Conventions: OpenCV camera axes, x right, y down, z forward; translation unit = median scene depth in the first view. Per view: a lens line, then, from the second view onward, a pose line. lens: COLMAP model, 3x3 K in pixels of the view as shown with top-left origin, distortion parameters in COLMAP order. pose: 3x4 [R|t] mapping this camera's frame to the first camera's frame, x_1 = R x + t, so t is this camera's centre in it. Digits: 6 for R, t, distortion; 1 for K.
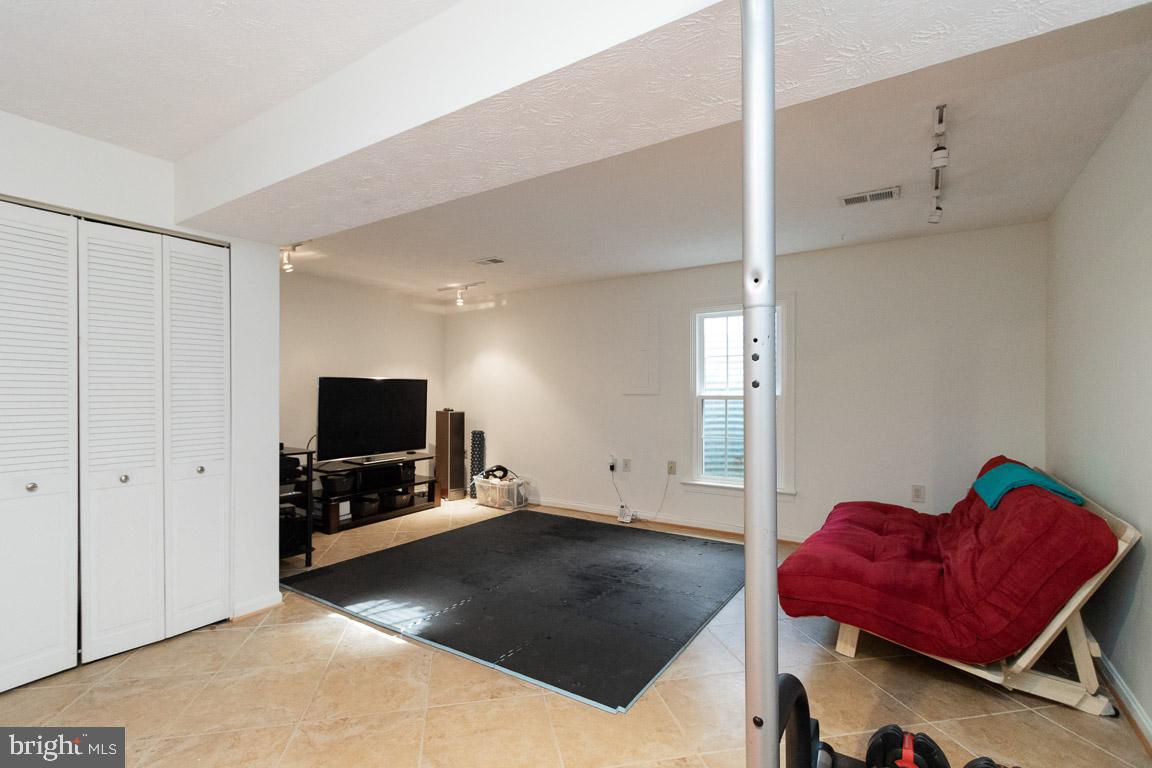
lens RADIAL K [[532.4, 0, 571.5], [0, 532.4, 388.3], [0, 0, 1]] dist [0.000830, -0.000079]
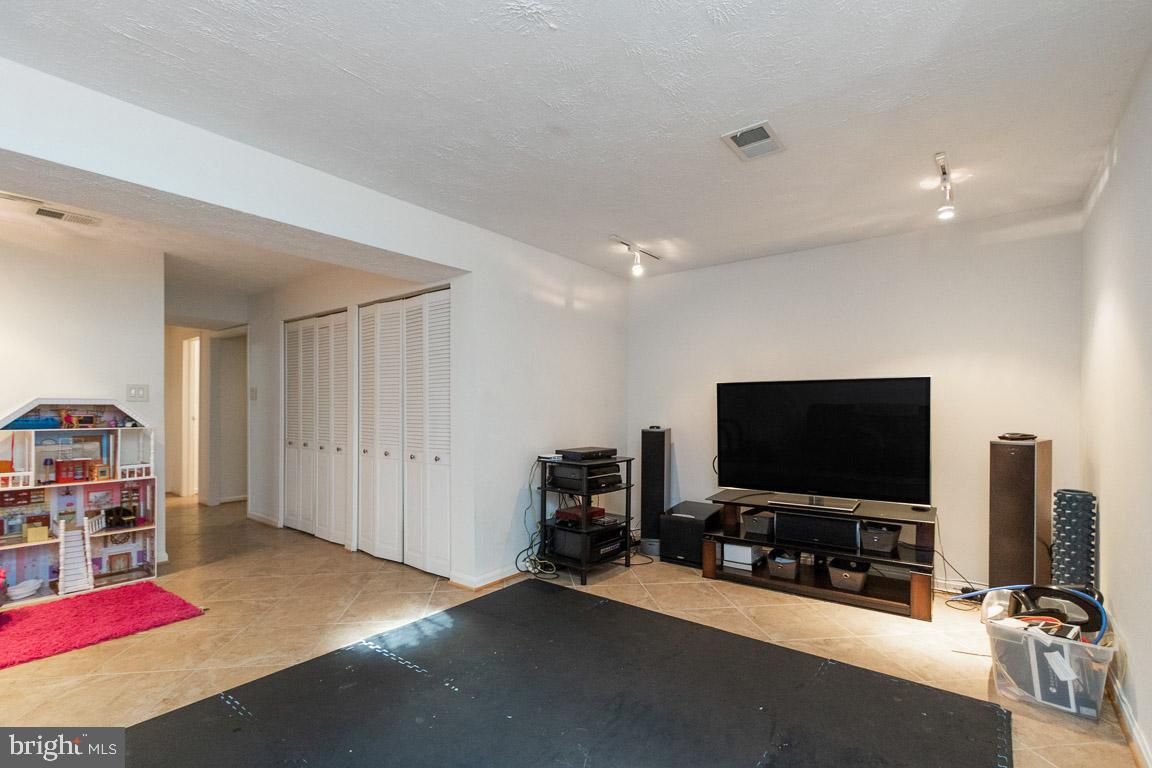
lens RADIAL K [[532.4, 0, 571.5], [0, 532.4, 388.3], [0, 0, 1]] dist [0.000830, -0.000079]
pose [[-0.087815, -0.035265, -0.995512, 0.518104], [0.007829, 0.999318, -0.036091, 0.020144], [0.996106, -0.010963, -0.087479, 1.187134]]
